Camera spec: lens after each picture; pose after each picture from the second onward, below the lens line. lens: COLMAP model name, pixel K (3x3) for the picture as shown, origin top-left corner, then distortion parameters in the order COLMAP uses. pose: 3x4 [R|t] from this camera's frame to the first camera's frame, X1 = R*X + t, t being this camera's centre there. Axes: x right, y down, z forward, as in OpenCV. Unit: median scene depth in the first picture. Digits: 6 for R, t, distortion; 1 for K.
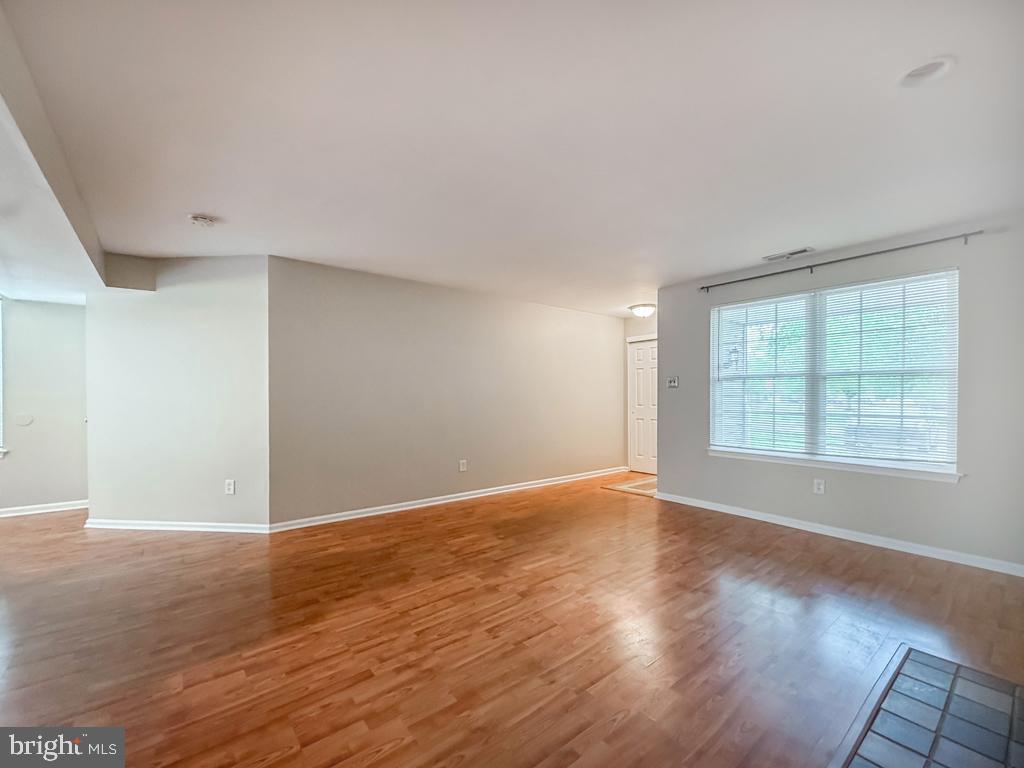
lens RADIAL K [[421.6, 0, 512.0], [0, 421.6, 384.0], [0, 0, 1]] dist [0.000005, -0.000200]
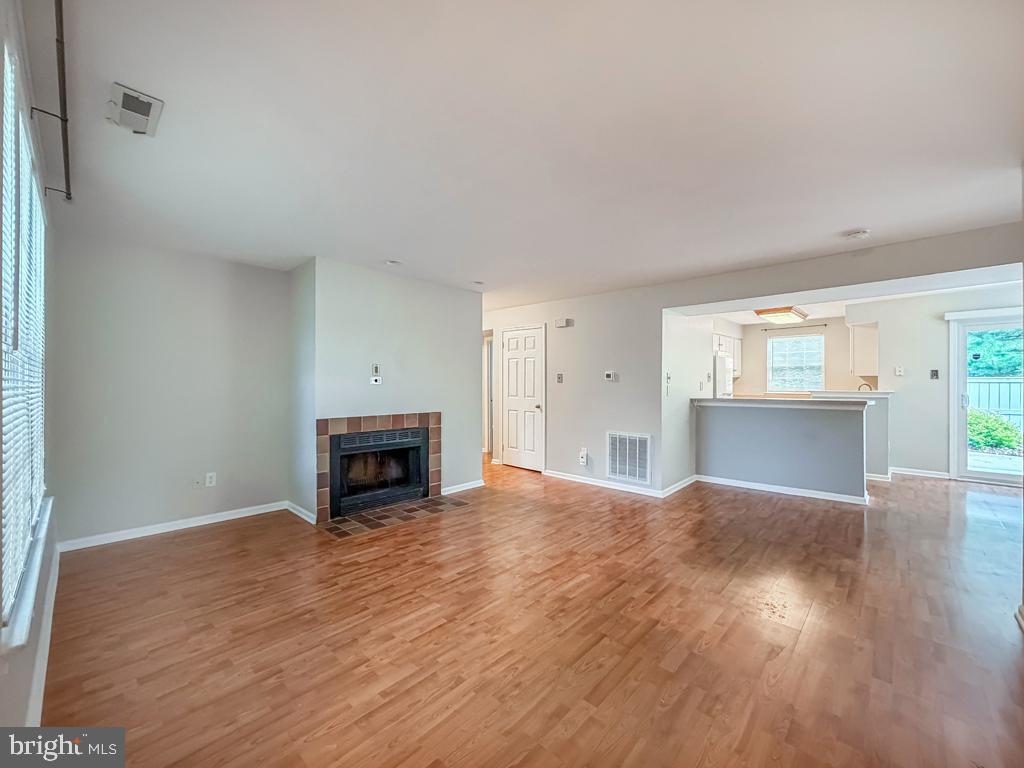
lens RADIAL K [[421.6, 0, 512.0], [0, 421.6, 384.0], [0, 0, 1]] dist [0.000005, -0.000200]
pose [[-0.986695, -0.005209, -0.162496, 0.374585], [-0.001564, 0.999744, -0.022551, 0.023974], [0.162572, -0.021997, -0.986452, 2.021334]]
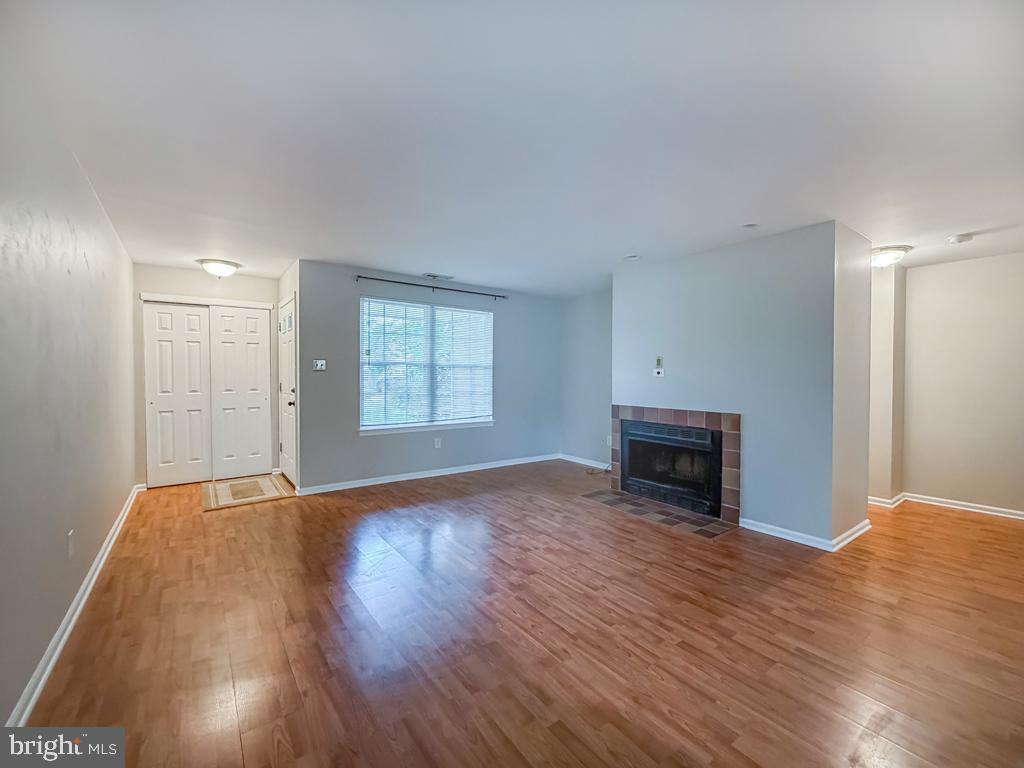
lens RADIAL K [[437.1, 0, 502.8], [0, 437.1, 381.9], [0, 0, 1]] dist [0.000556, 0.000057]
pose [[0.042758, -0.017682, 0.998929, -0.976002], [-0.032492, 0.999290, 0.019079, -0.000835], [-0.998557, -0.033273, 0.042153, 0.947967]]
